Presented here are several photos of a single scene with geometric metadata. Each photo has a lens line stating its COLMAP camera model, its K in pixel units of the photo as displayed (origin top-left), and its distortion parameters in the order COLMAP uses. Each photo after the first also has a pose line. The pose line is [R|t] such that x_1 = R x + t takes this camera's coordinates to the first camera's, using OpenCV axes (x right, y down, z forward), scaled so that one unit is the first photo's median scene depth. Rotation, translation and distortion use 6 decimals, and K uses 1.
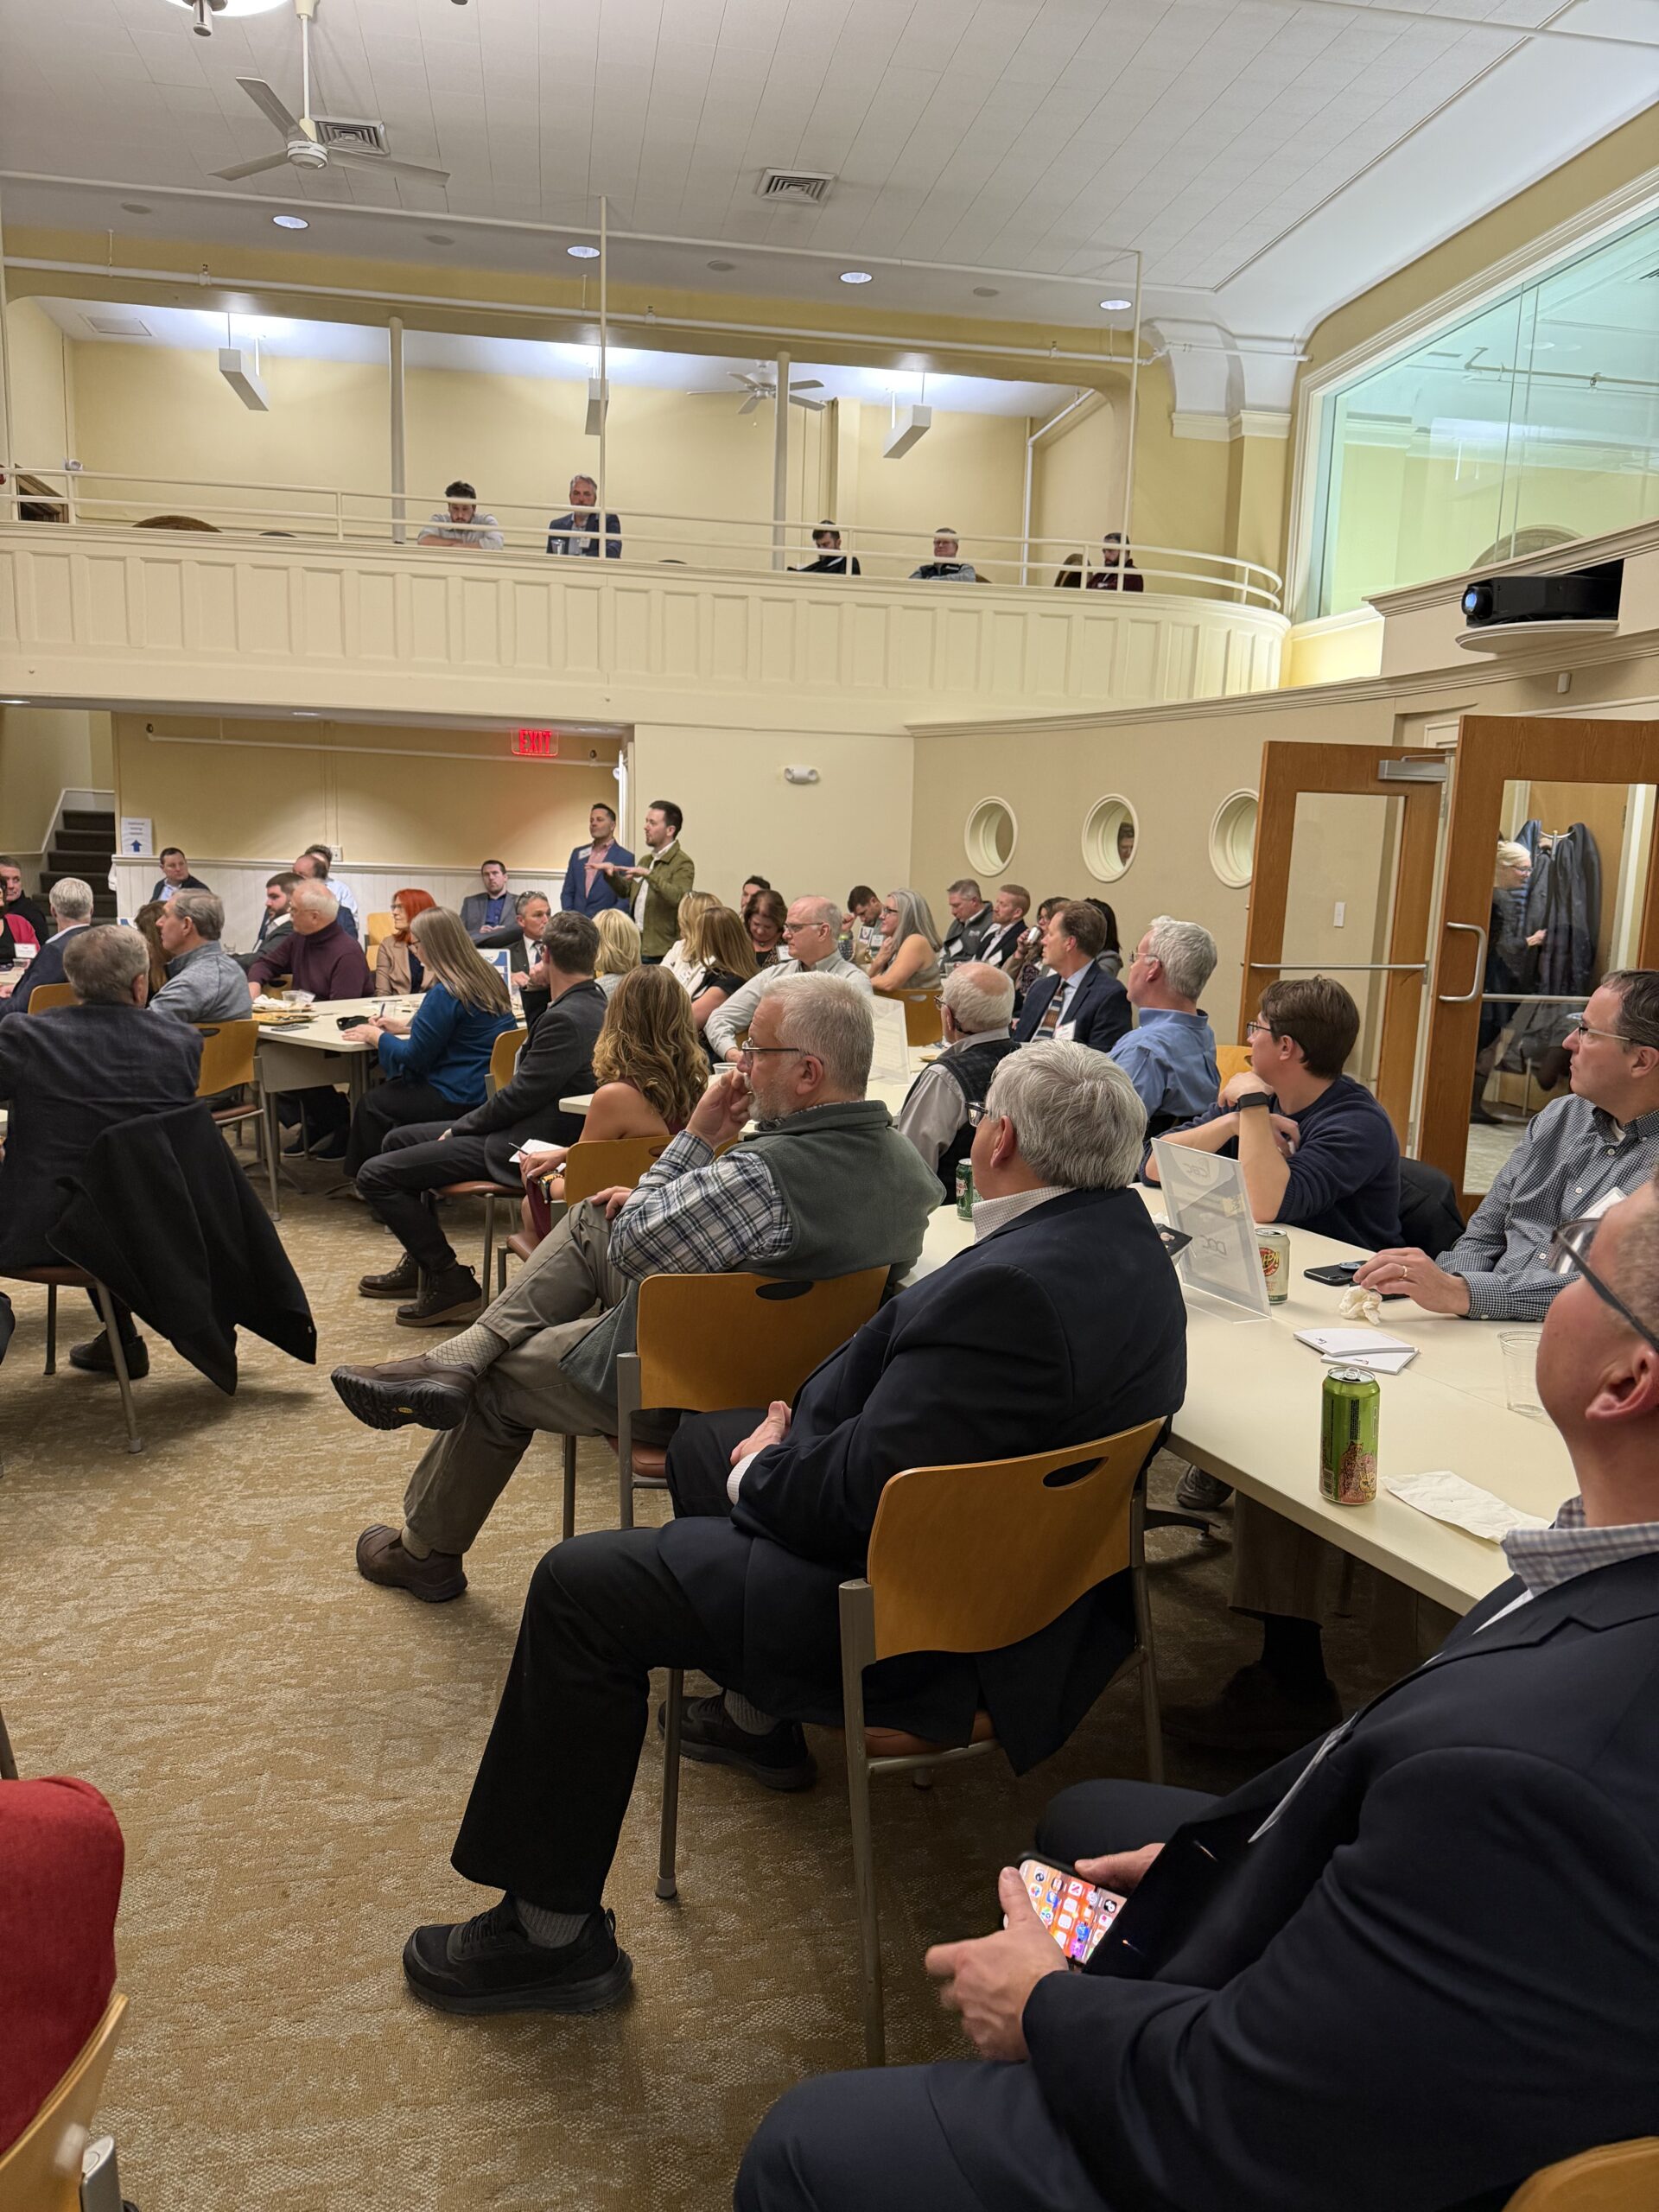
lens RADIAL K [[1586.7, 0, 807.4], [0, 1586.7, 1103.0], [0, 0, 1]] dist [0.046642, -0.041164]
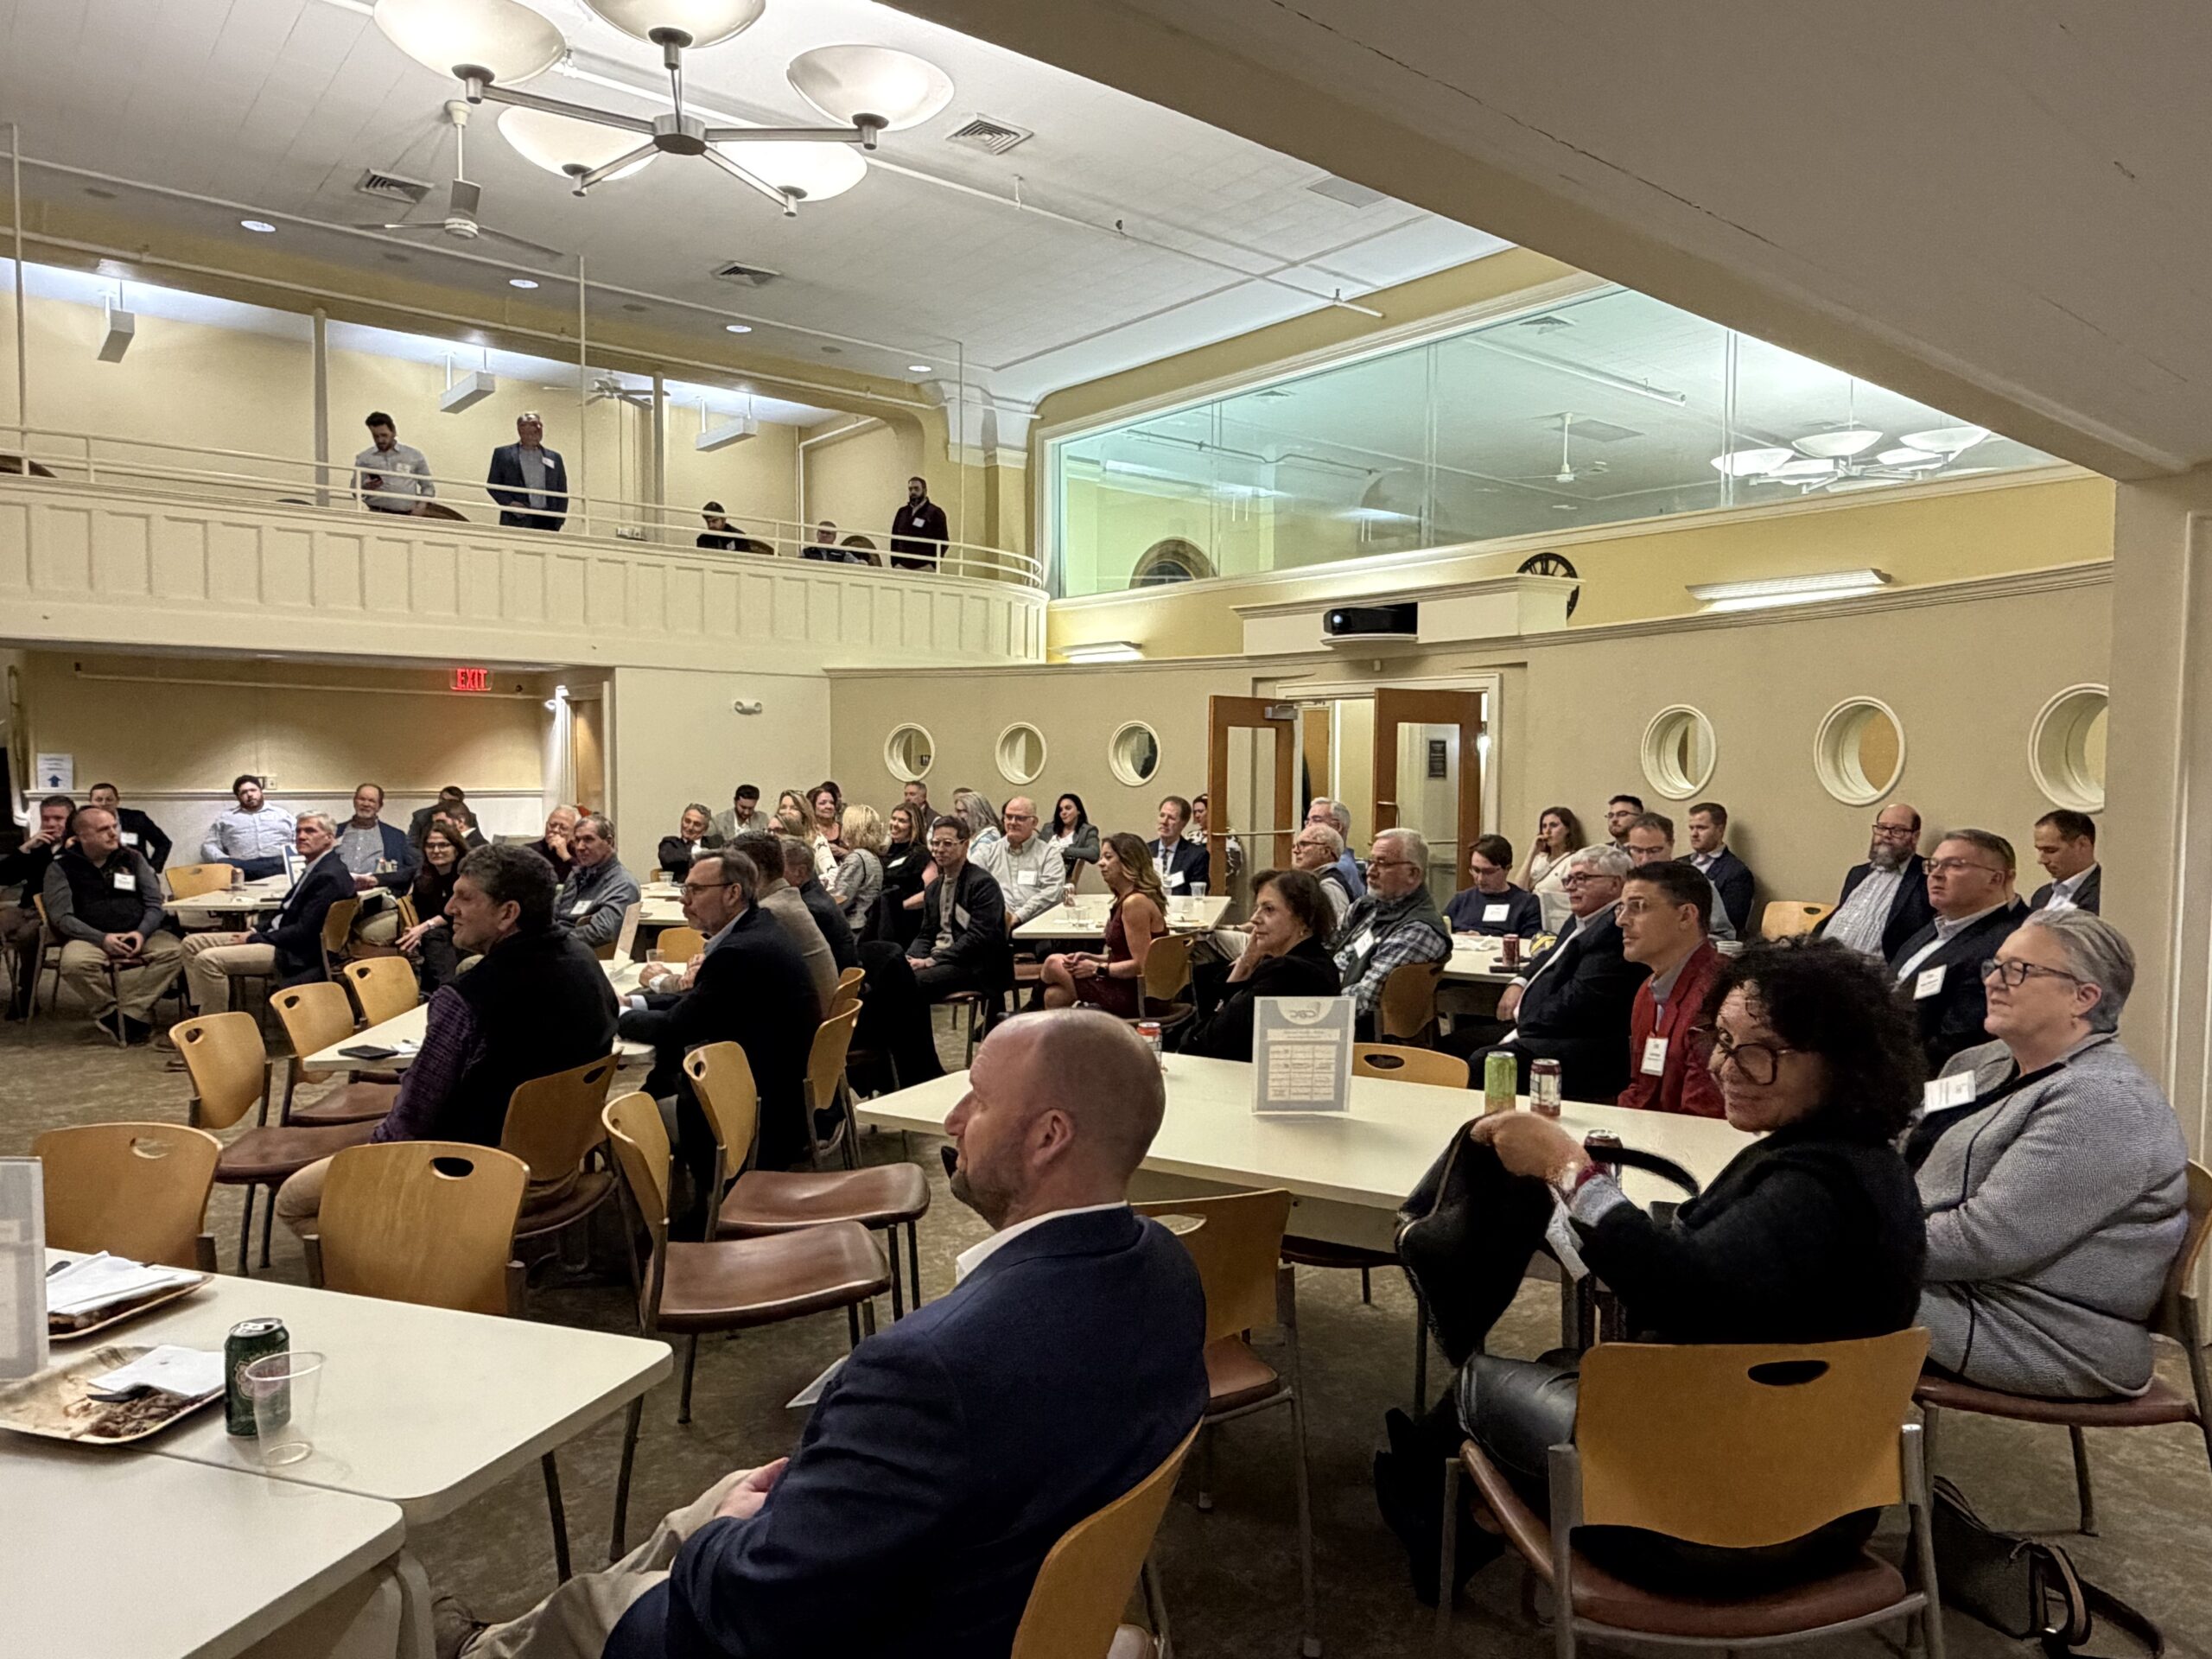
lens RADIAL K [[1482.7, 0, 1114.0], [0, 1482.7, 837.1], [0, 0, 1]] dist [-0.013174, 0.012408]
pose [[0.861838, -0.049818, 0.504730, -0.322110], [0.100019, 0.992316, -0.072840, 0.007737], [-0.497223, 0.113259, 0.860199, -0.124589]]
